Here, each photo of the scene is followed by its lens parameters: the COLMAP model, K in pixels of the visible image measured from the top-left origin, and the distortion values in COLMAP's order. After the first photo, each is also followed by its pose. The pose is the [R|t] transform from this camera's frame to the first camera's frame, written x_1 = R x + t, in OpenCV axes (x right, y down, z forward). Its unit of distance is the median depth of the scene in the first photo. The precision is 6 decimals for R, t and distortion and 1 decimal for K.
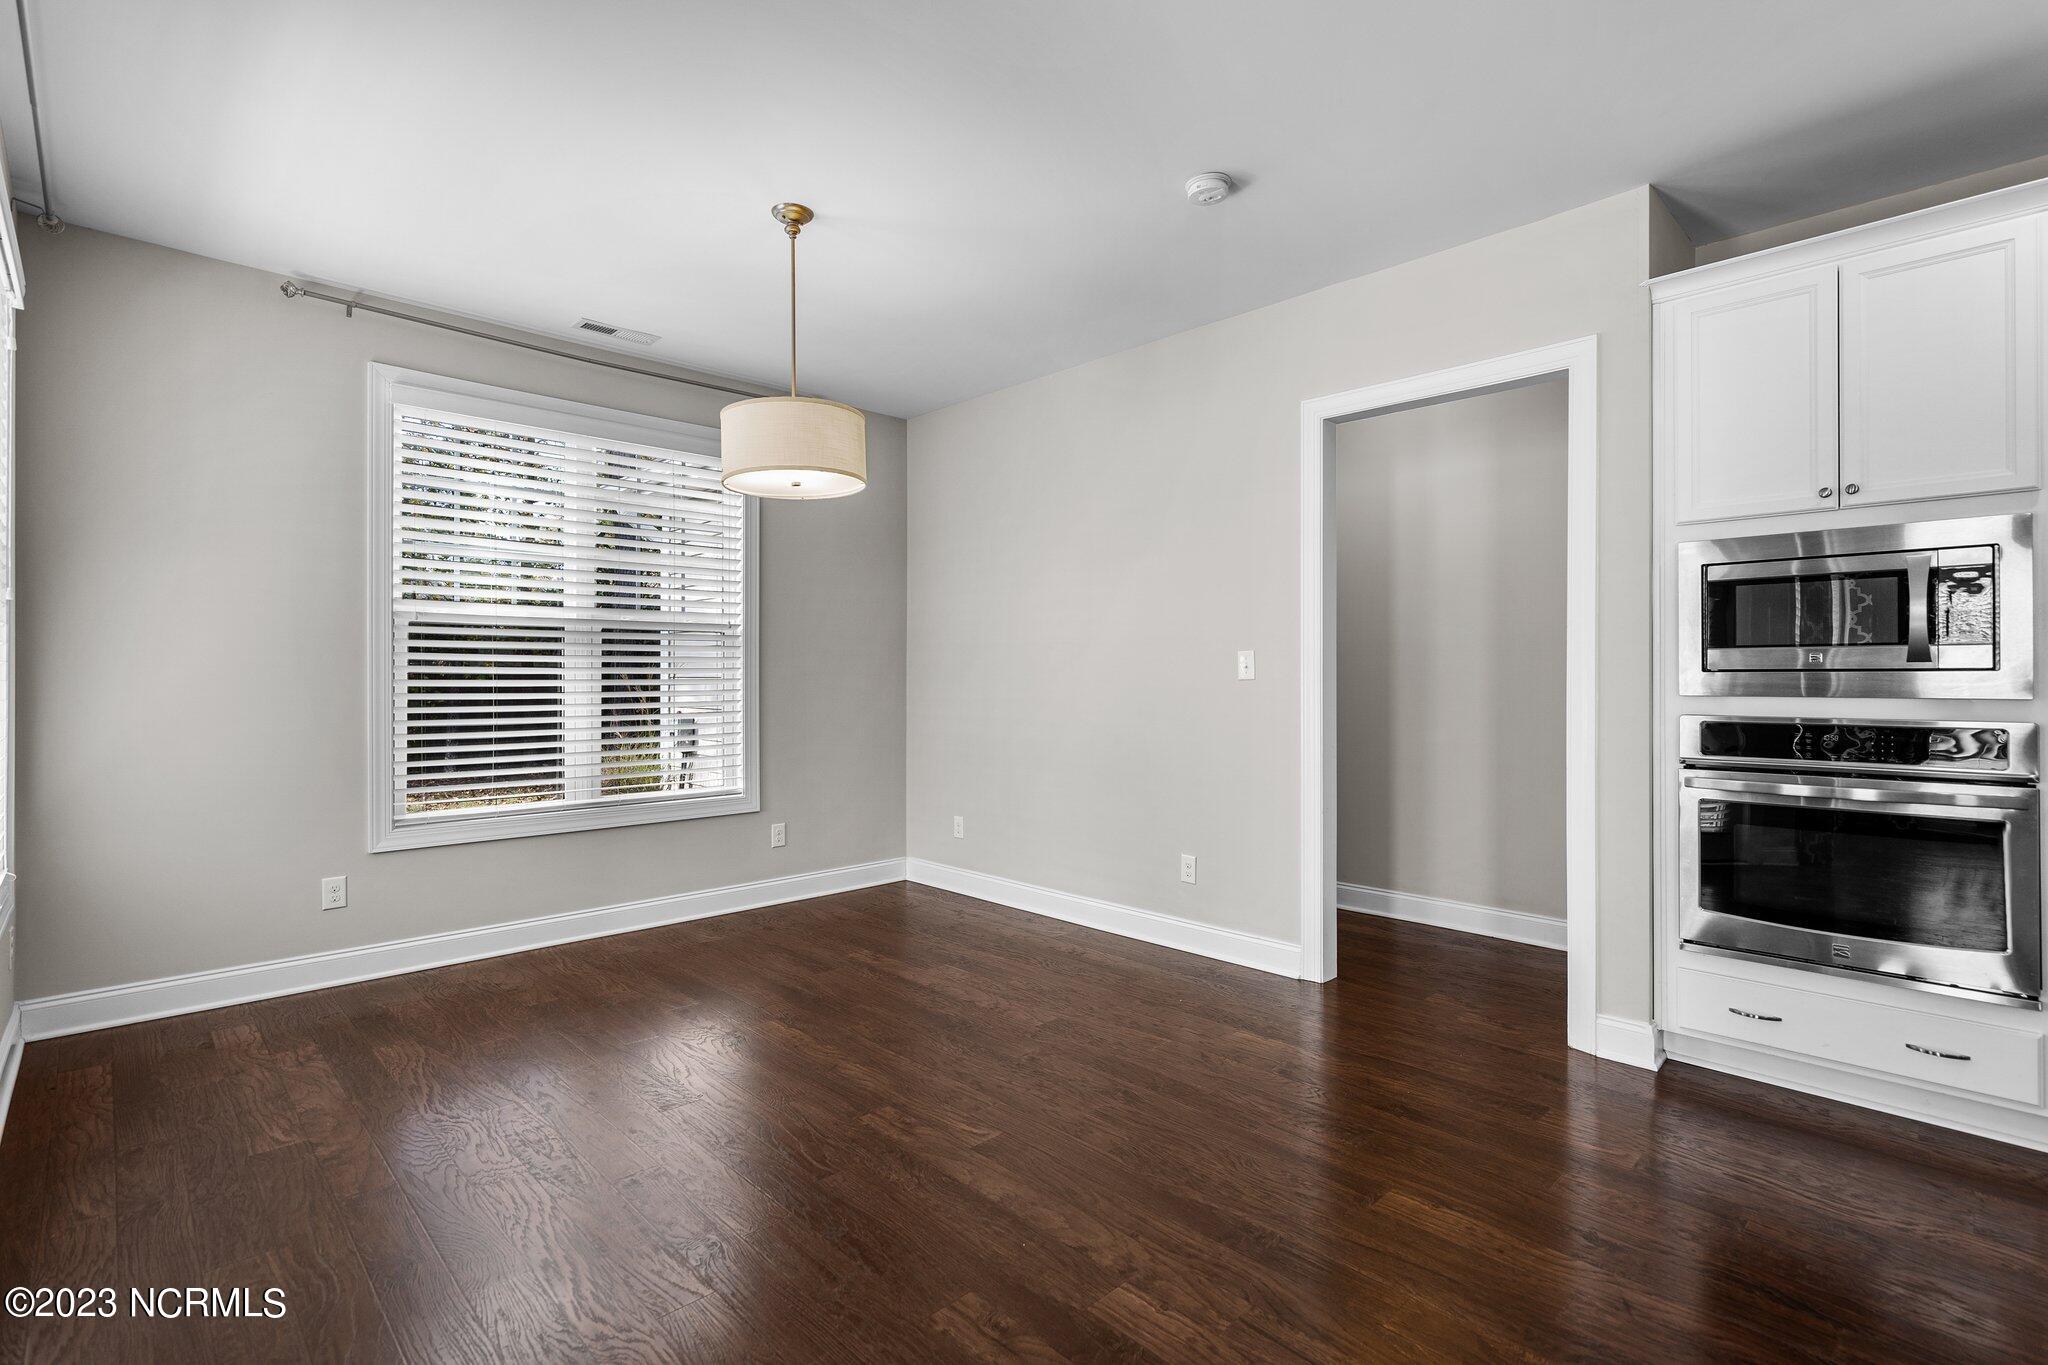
lens RADIAL K [[939.4, 0, 1026.2], [0, 939.4, 685.8], [0, 0, 1]] dist [-0.006673, 0.004826]
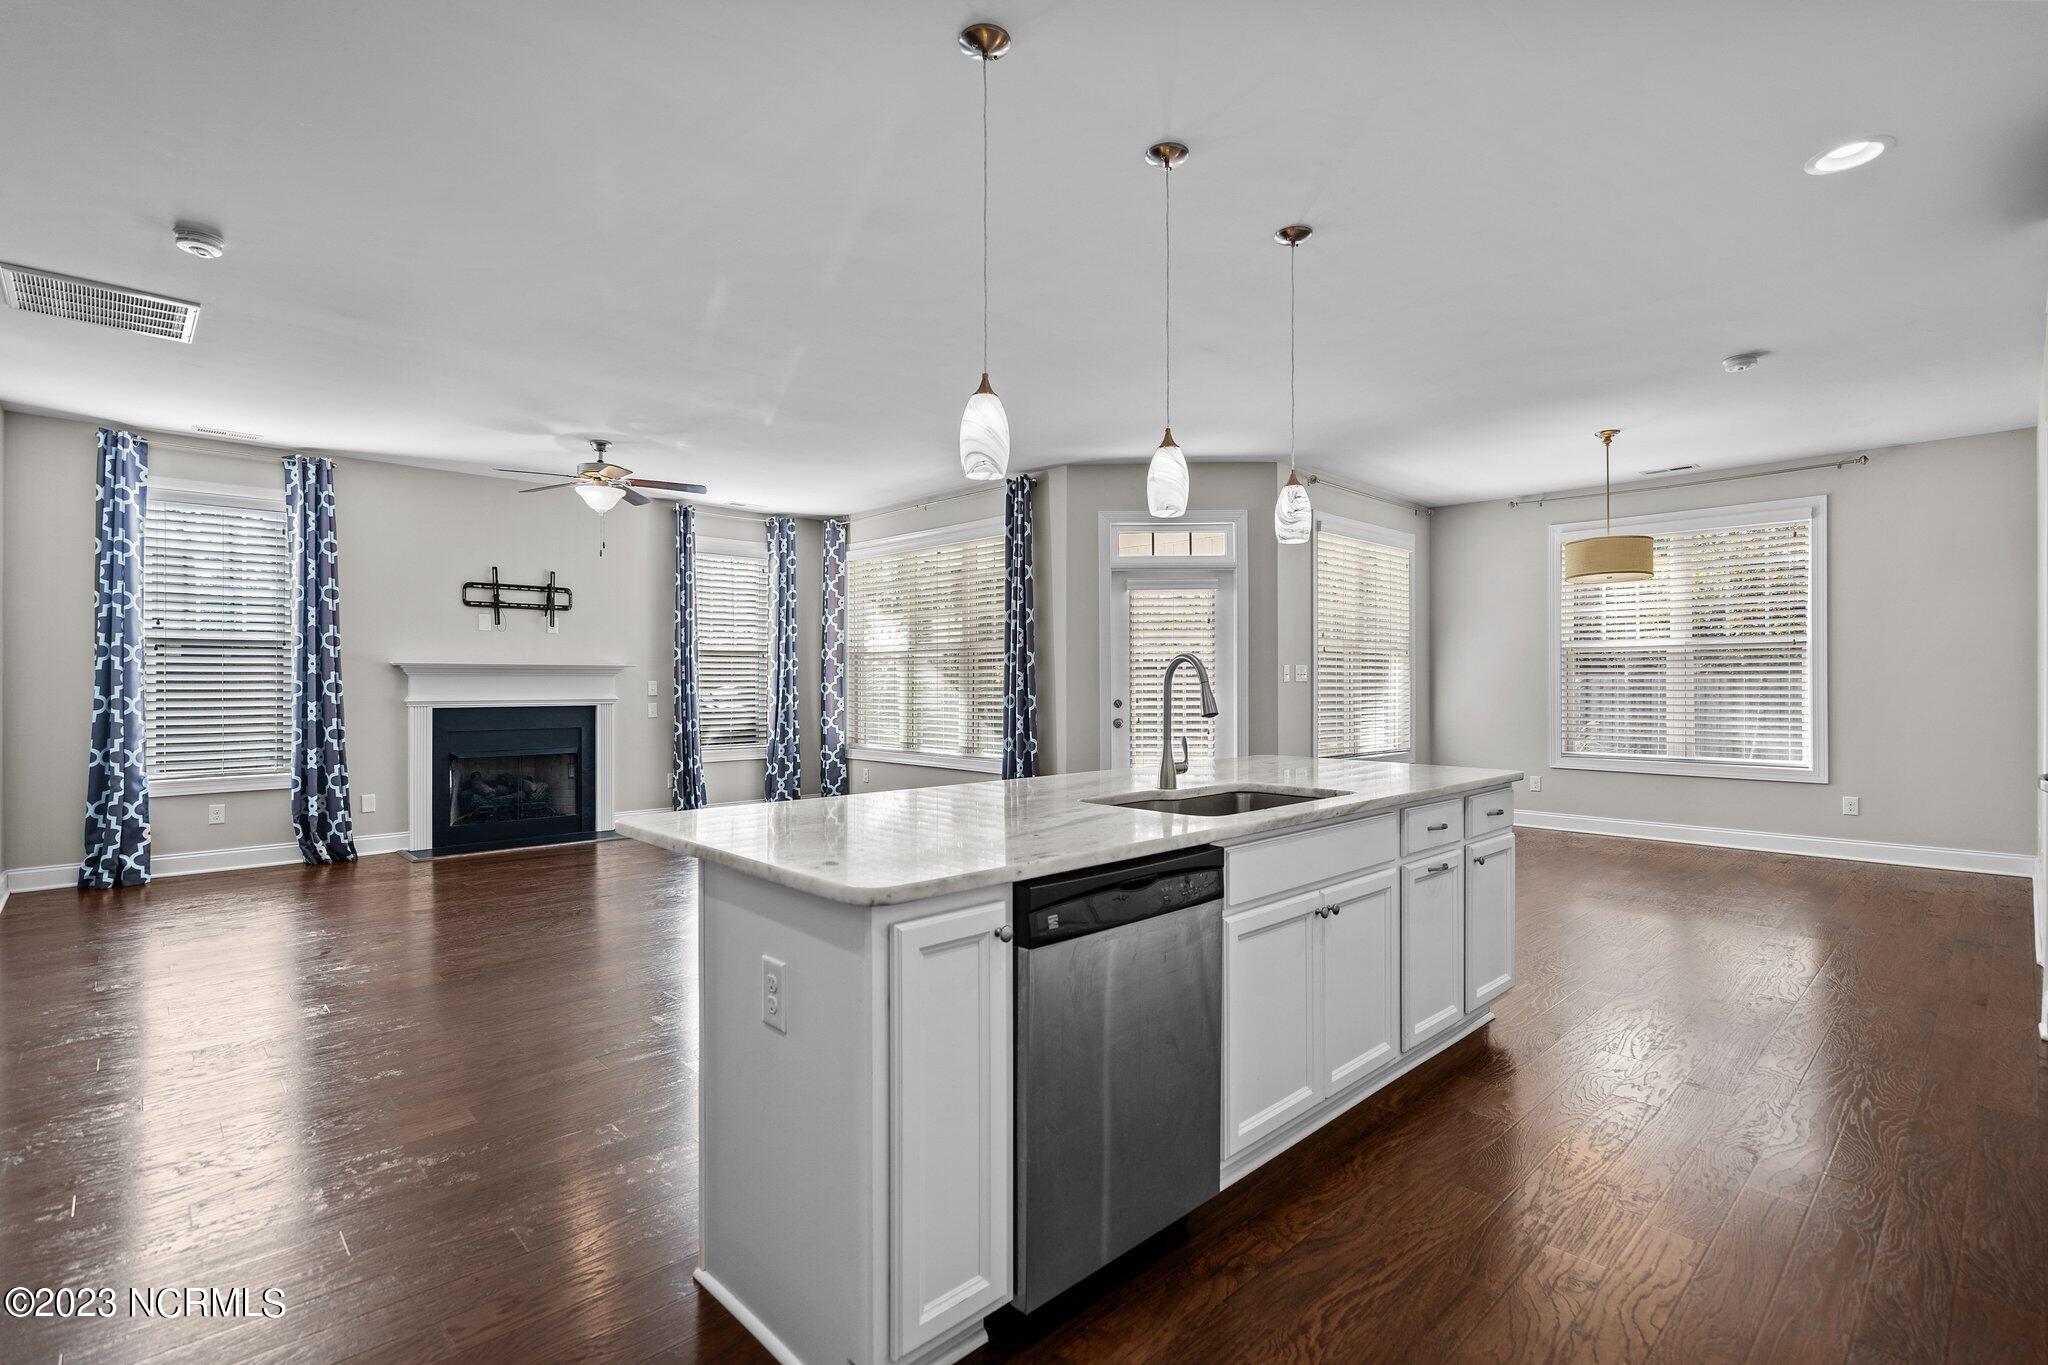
lens RADIAL K [[939.4, 0, 1016.1], [0, 939.4, 682.9], [0, 0, 1]] dist [-0.006673, 0.004826]
pose [[-0.017475, -0.001432, -0.999846, 1.728748], [-0.006088, 0.999981, -0.001326, 0.005407], [0.999829, 0.006064, -0.017483, -0.152497]]
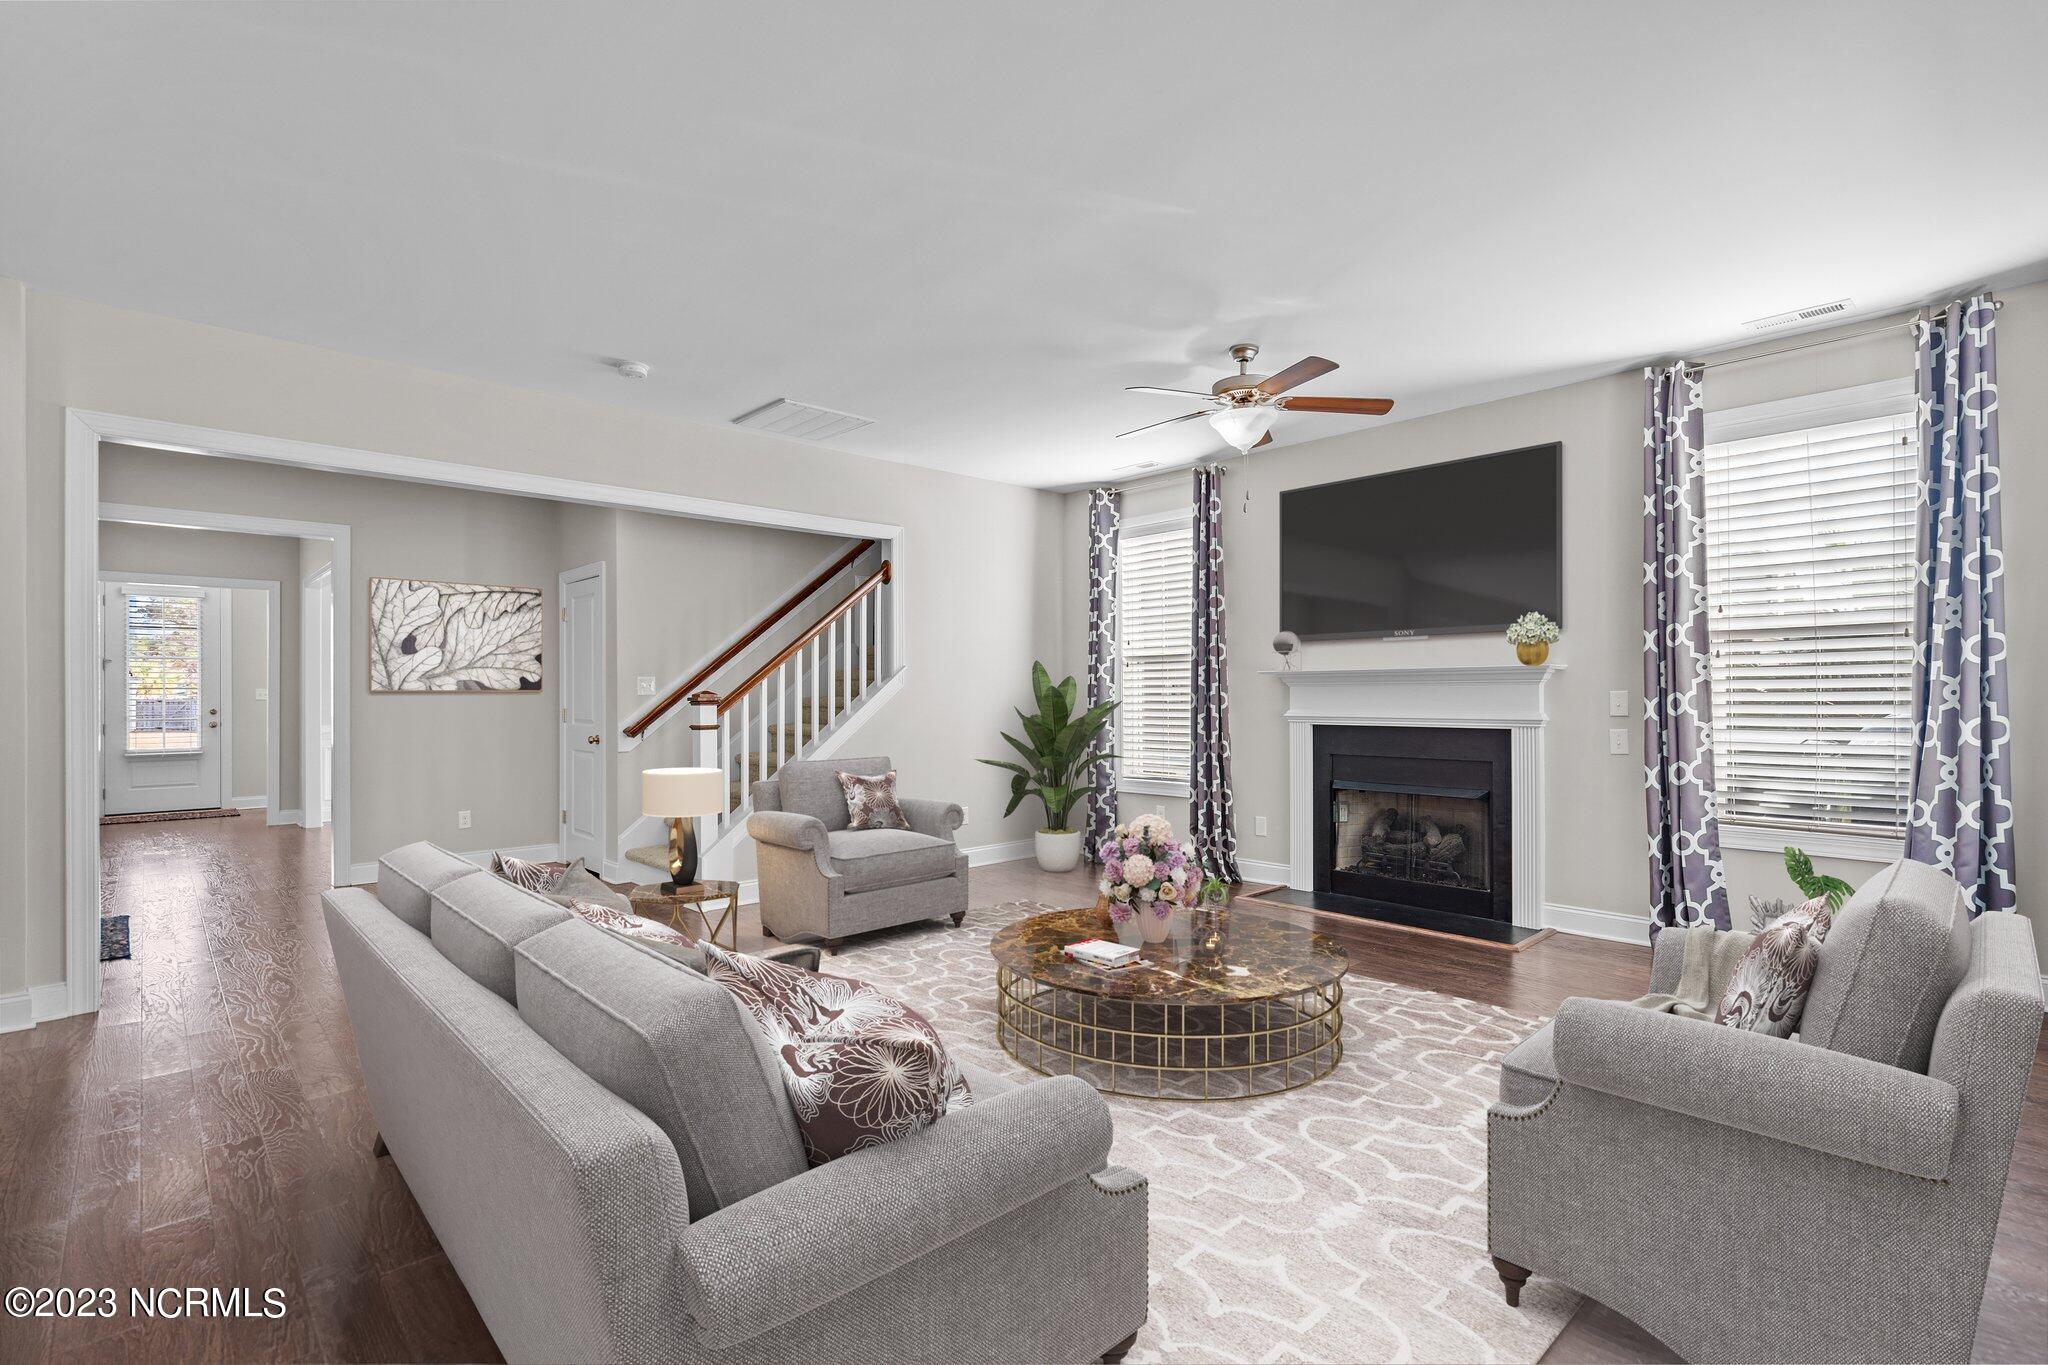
lens RADIAL K [[939.4, 0, 1027.6], [0, 939.4, 688.9], [0, 0, 1]] dist [-0.006673, 0.004826]
pose [[-0.999858, 0.002680, 0.016615, 0.017735], [0.002708, 0.999995, 0.001688, -0.005522], [-0.016611, 0.001733, -0.999861, 0.319463]]
